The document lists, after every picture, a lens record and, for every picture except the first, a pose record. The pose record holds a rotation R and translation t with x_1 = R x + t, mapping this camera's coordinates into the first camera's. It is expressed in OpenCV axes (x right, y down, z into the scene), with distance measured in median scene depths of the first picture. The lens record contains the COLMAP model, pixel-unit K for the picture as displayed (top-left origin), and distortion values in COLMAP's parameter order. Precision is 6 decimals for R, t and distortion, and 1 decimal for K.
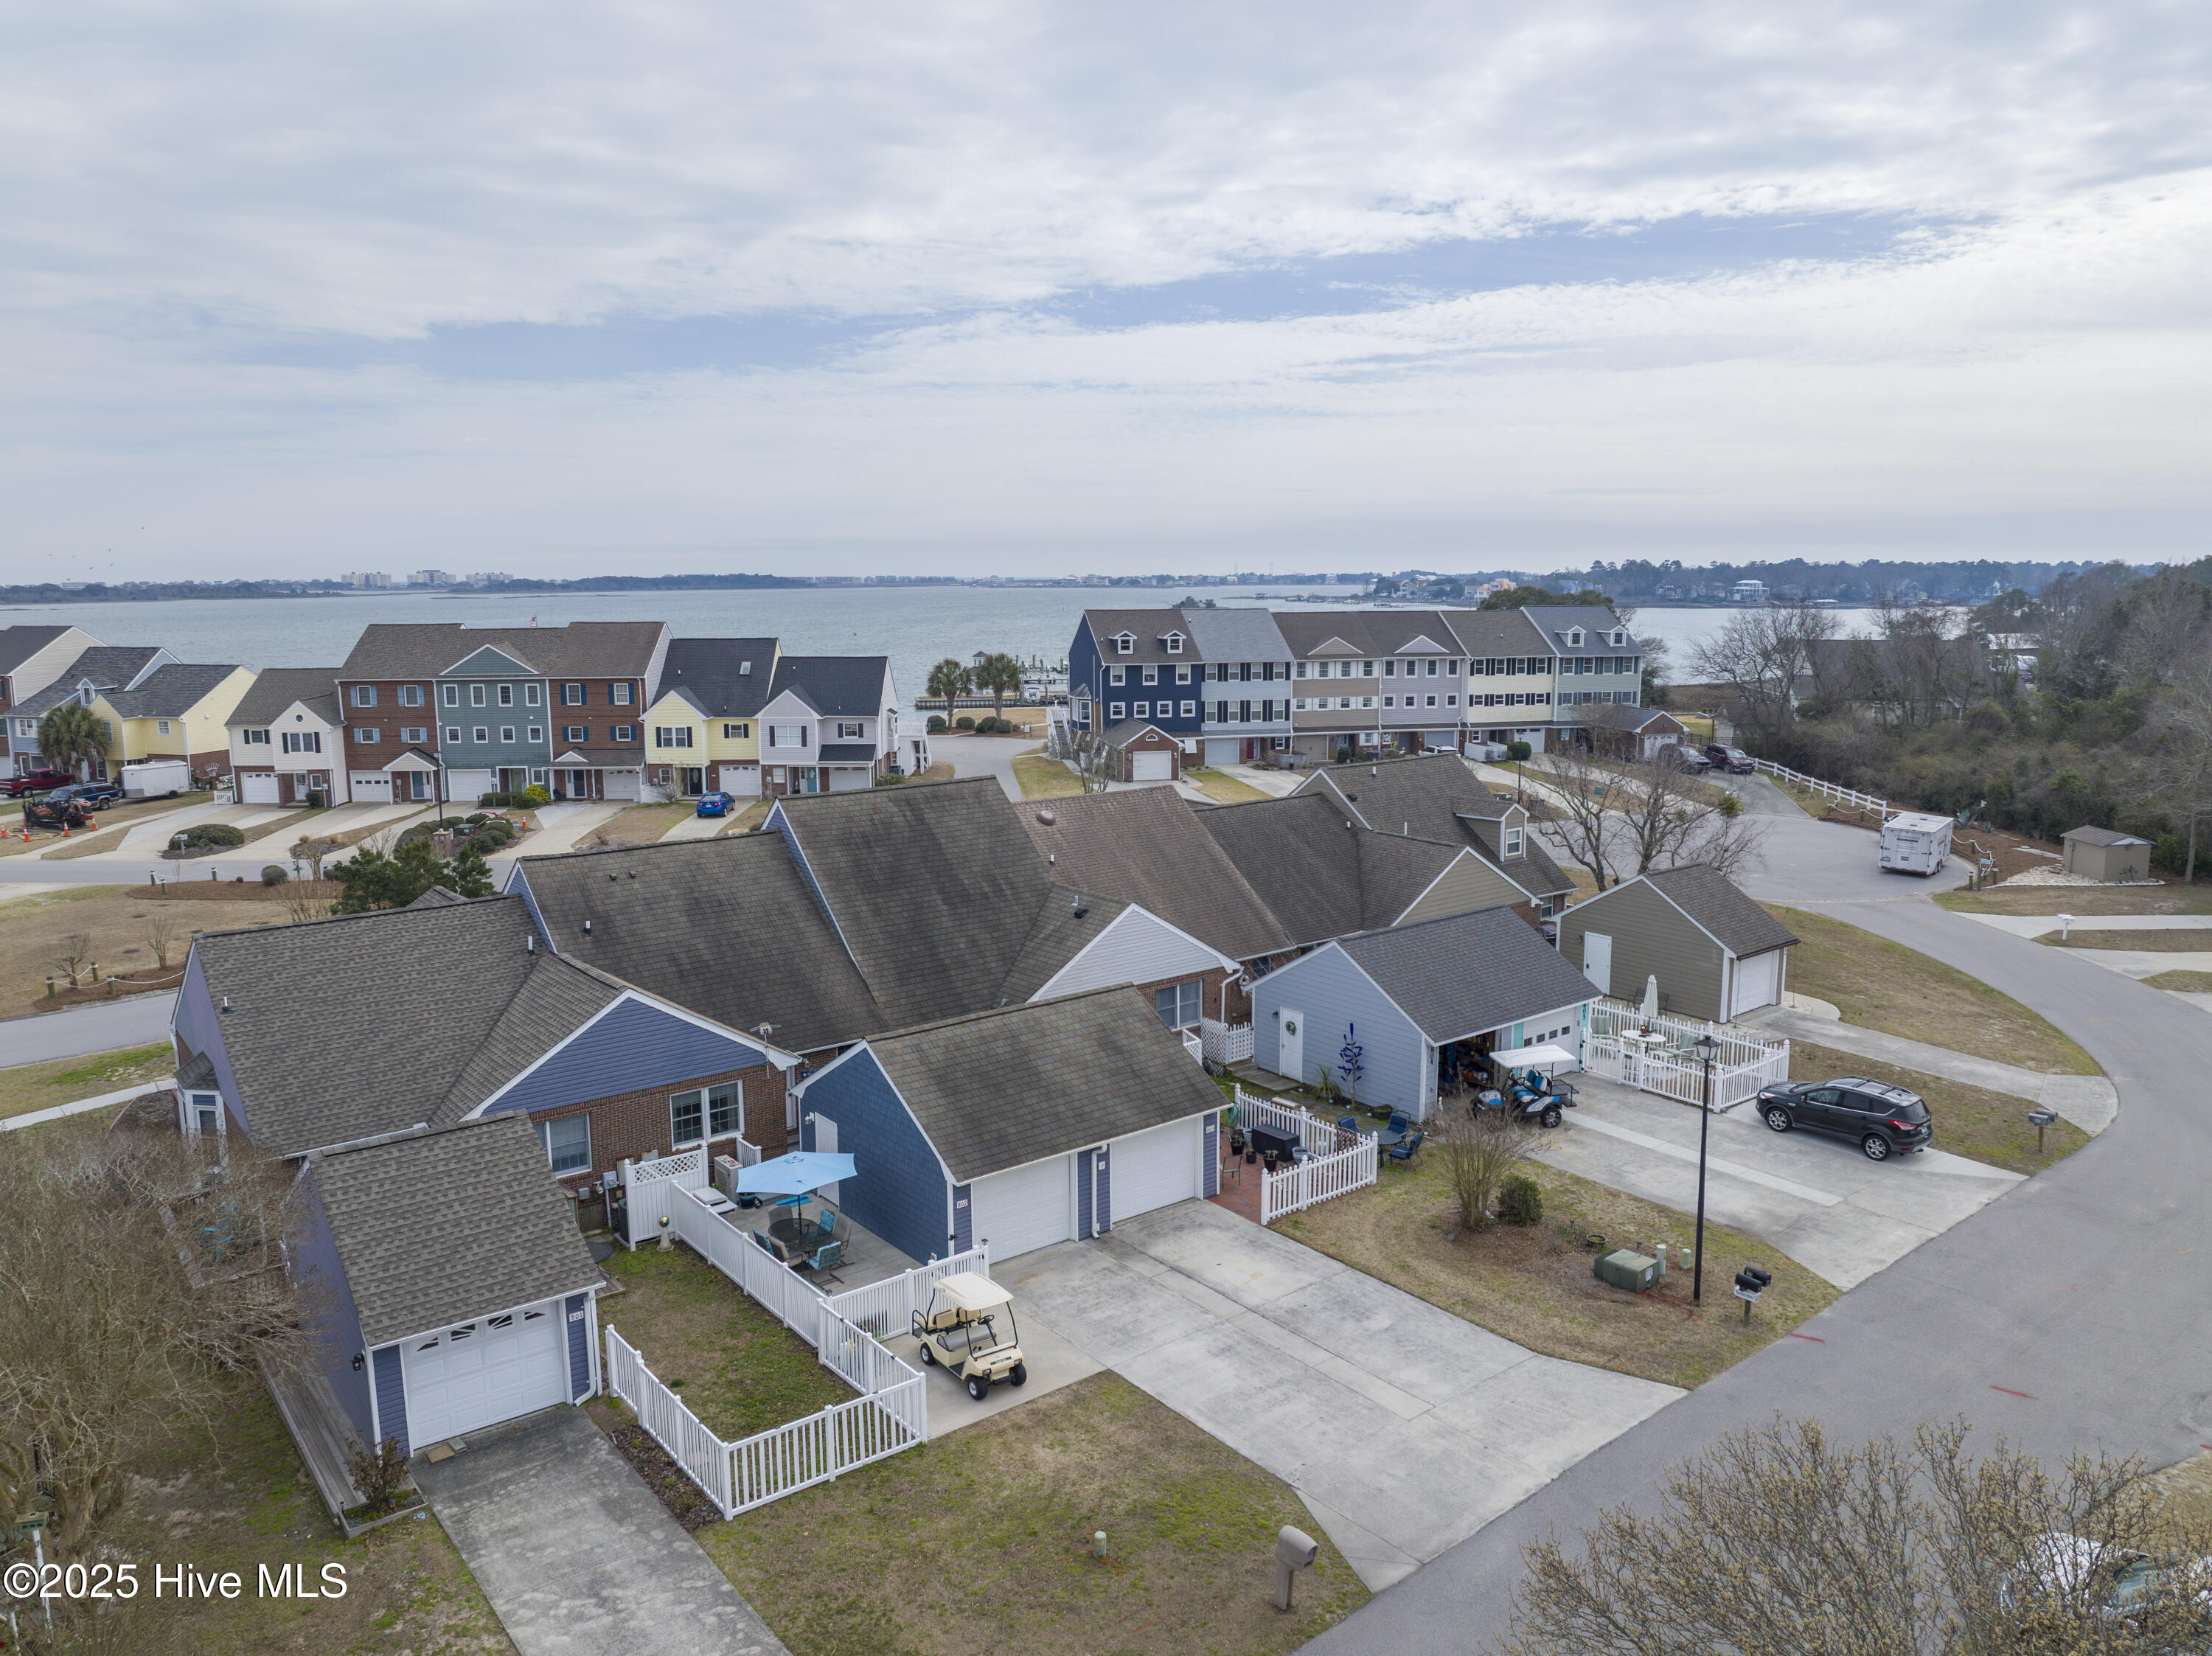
lens RADIAL K [[1564.9, 0, 1111.7], [0, 1564.9, 817.3], [0, 0, 1]] dist [-0.036510, -0.000505]
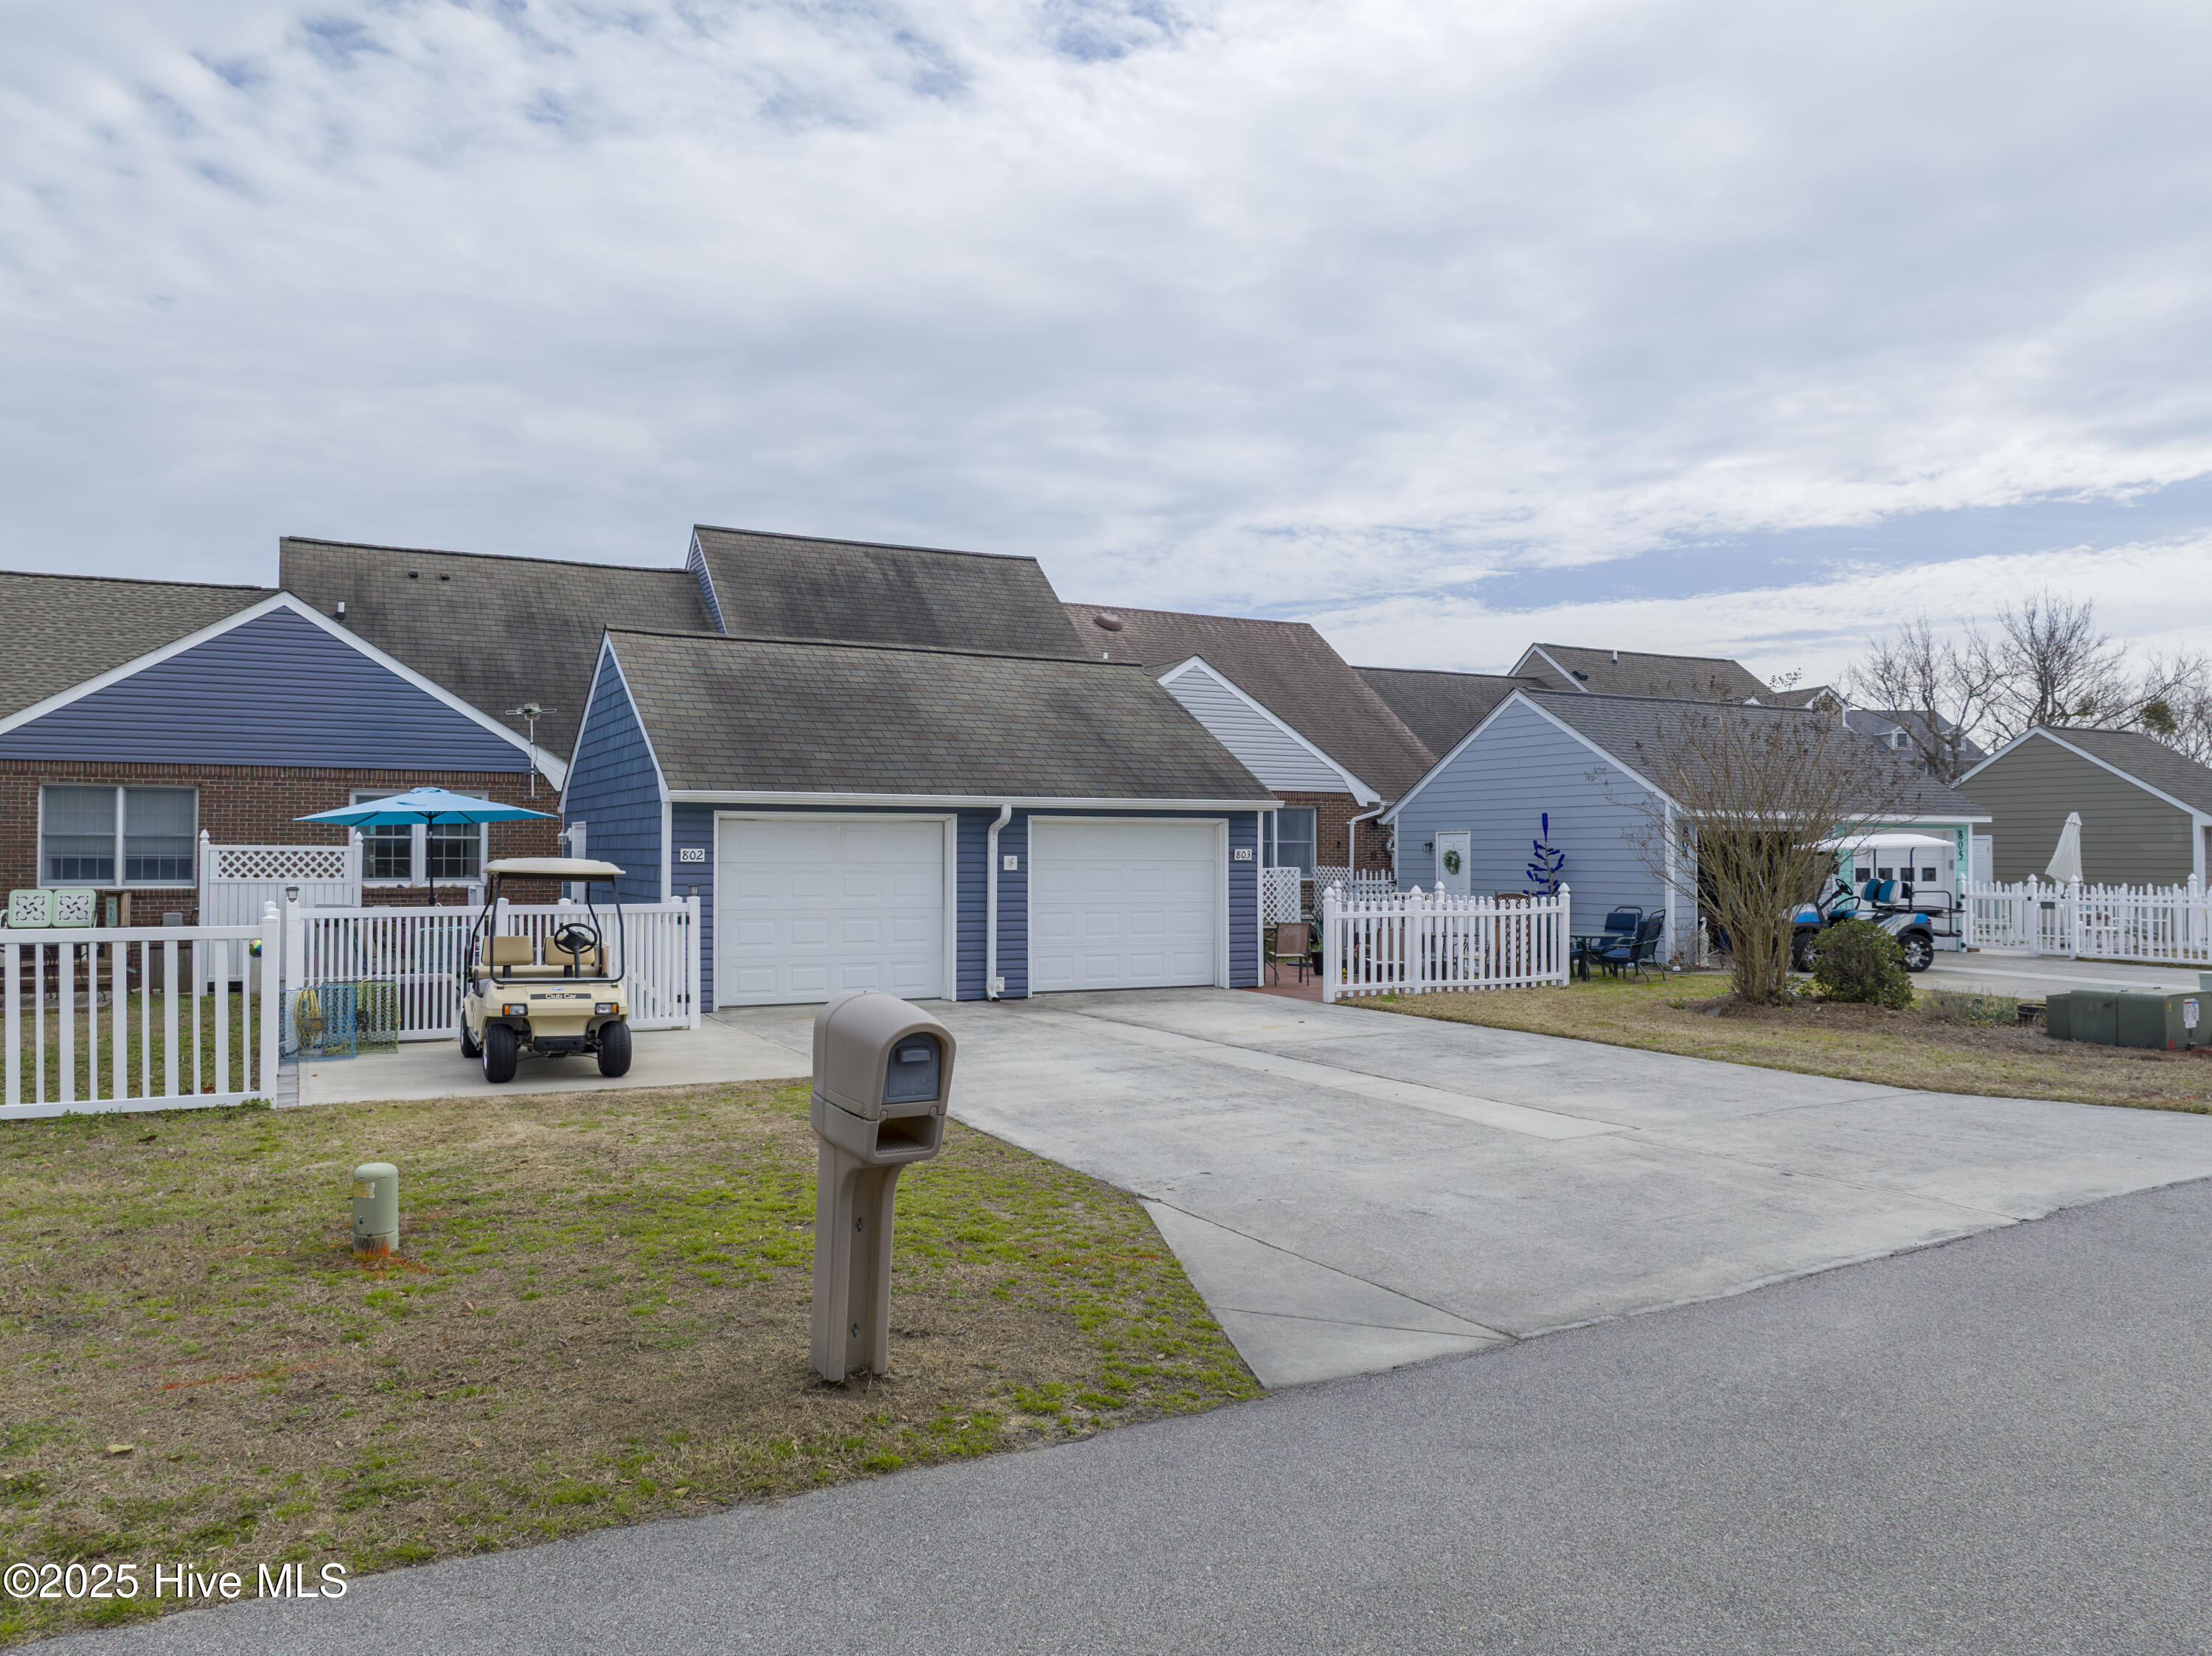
lens RADIAL K [[1564.9, 0, 1111.5], [0, 1564.9, 824.2], [0, 0, 1]] dist [-0.036510, -0.000505]
pose [[0.983546, 0.000720, -0.180656, 0.041942], [-0.032046, 0.984829, -0.170544, 0.102417], [0.177792, 0.173527, 0.968648, 0.168880]]
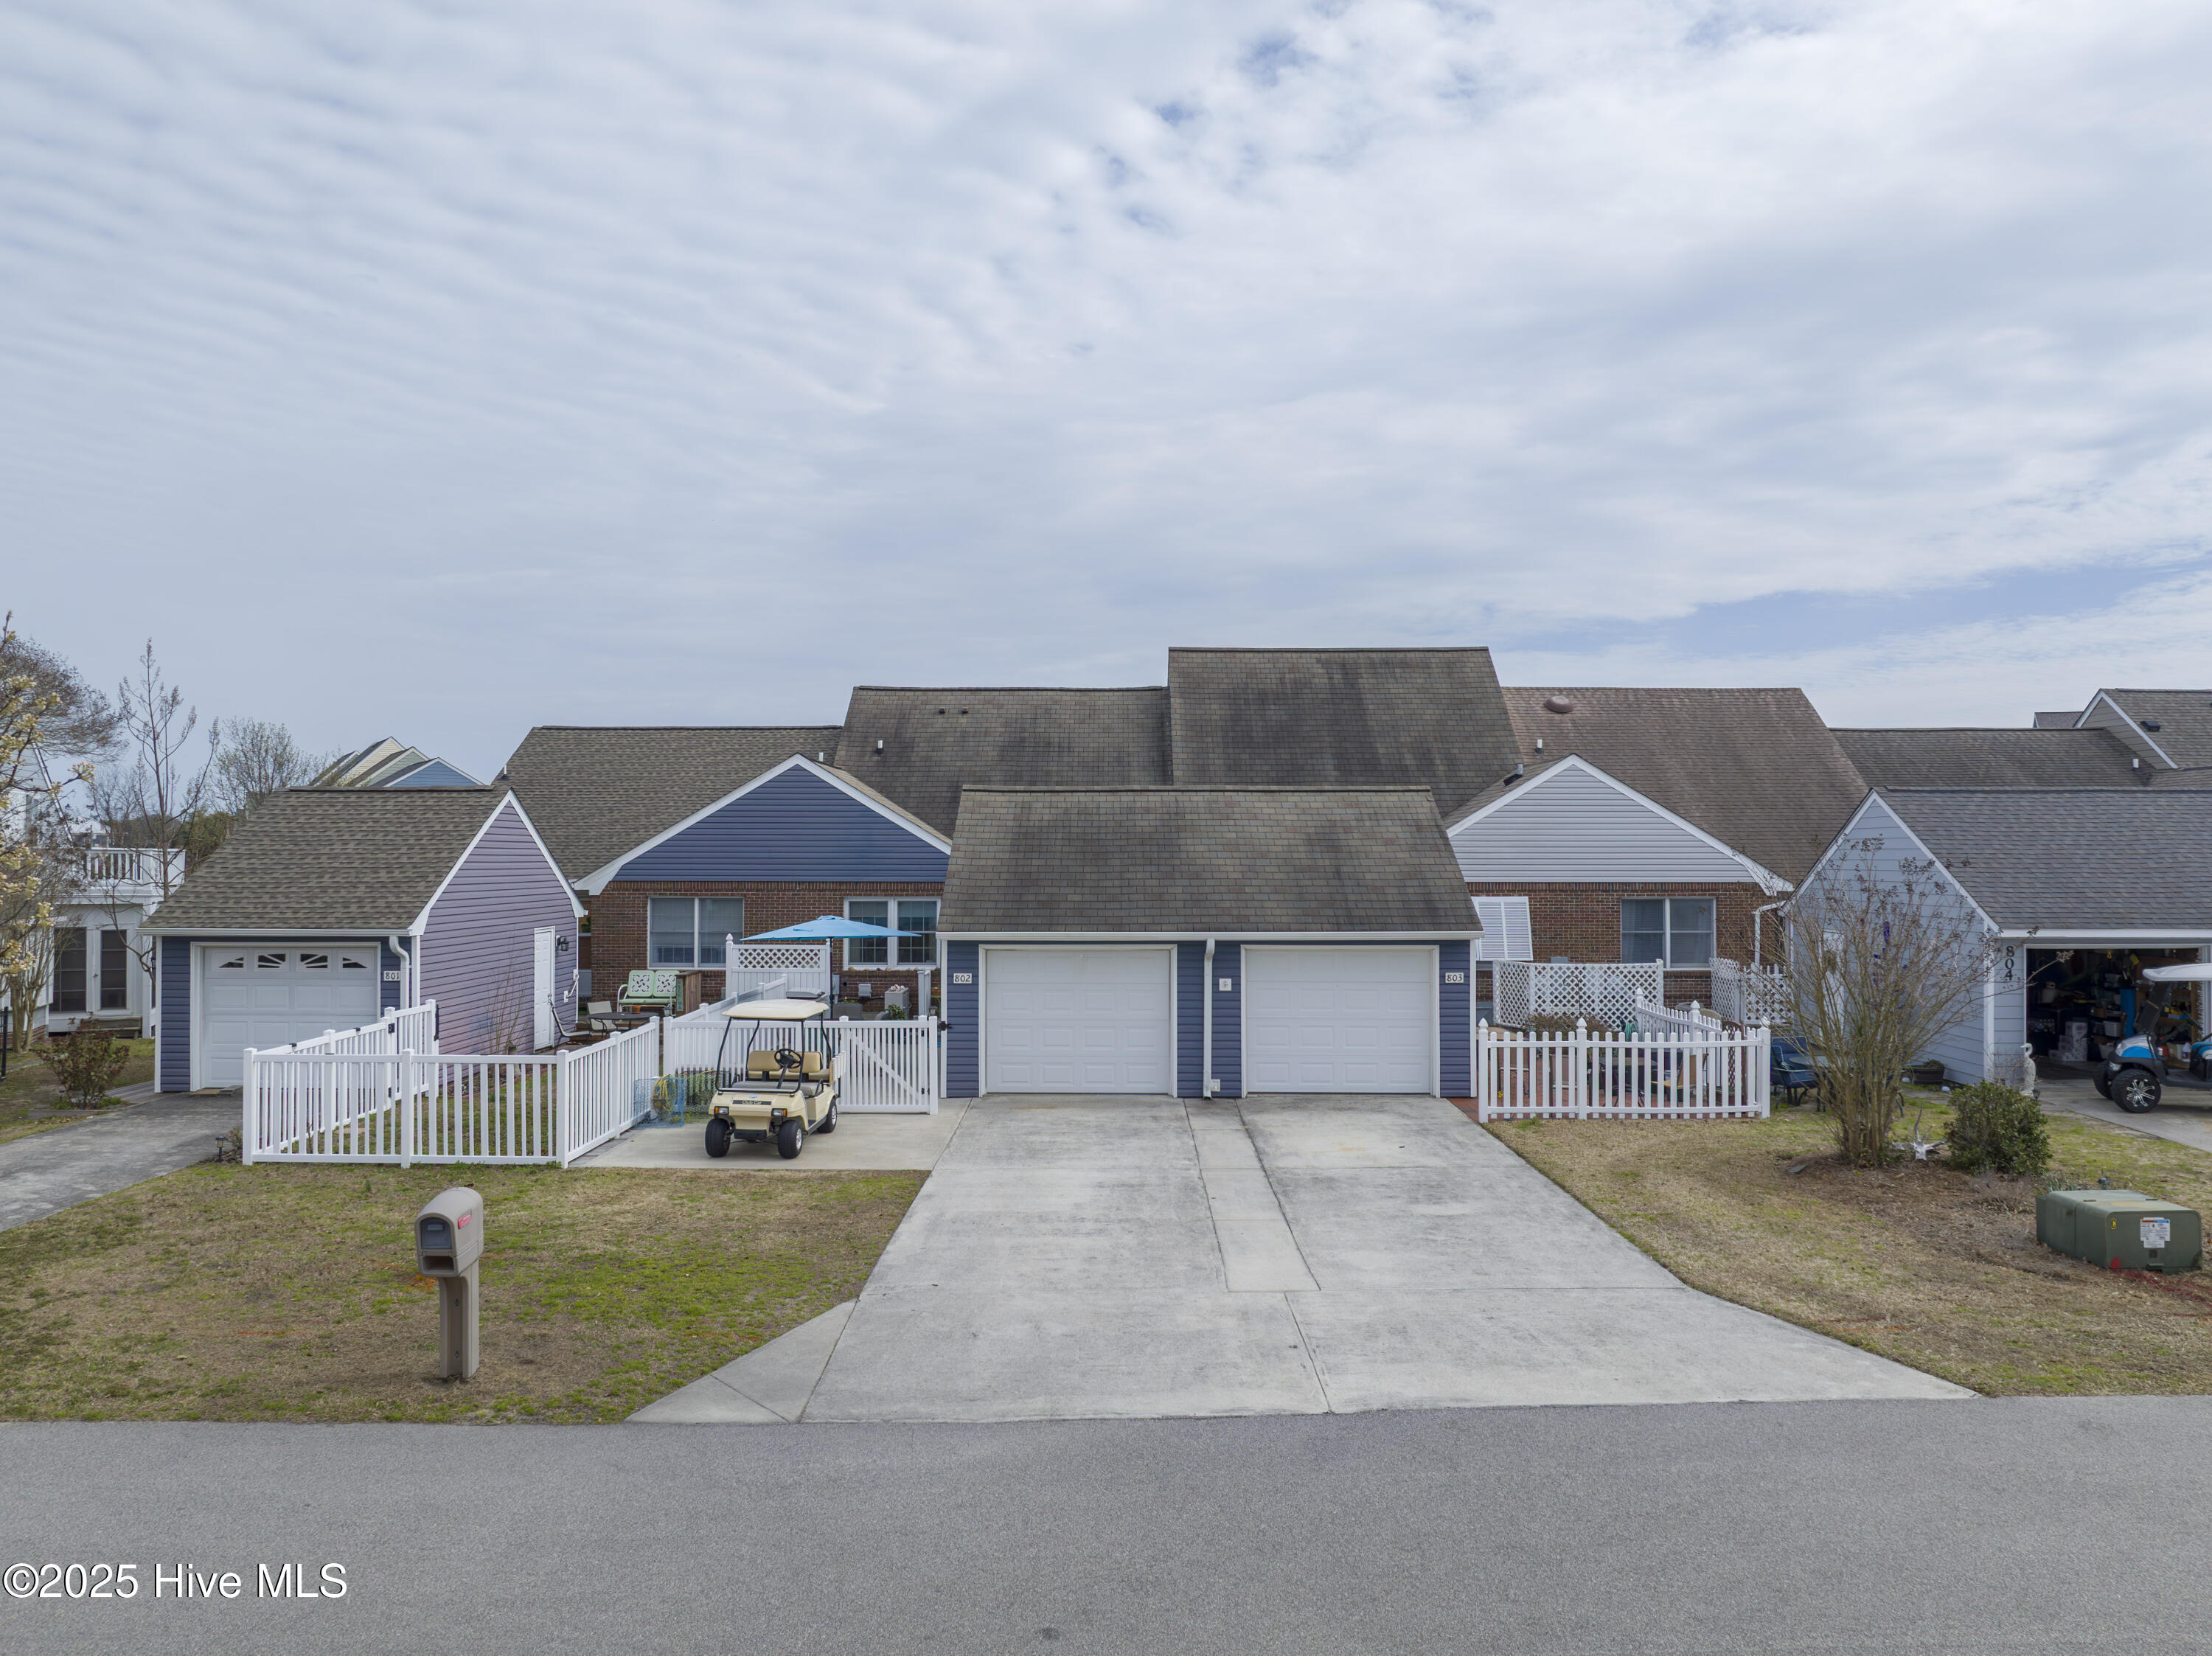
lens RADIAL K [[1564.9, 0, 1110.2], [0, 1564.9, 812.2], [0, 0, 1]] dist [-0.036510, -0.000505]
pose [[0.780238, -0.012674, -0.625355, 0.121700], [-0.099256, 0.984617, -0.143795, 0.085611], [0.617558, 0.174265, 0.766977, 0.161597]]
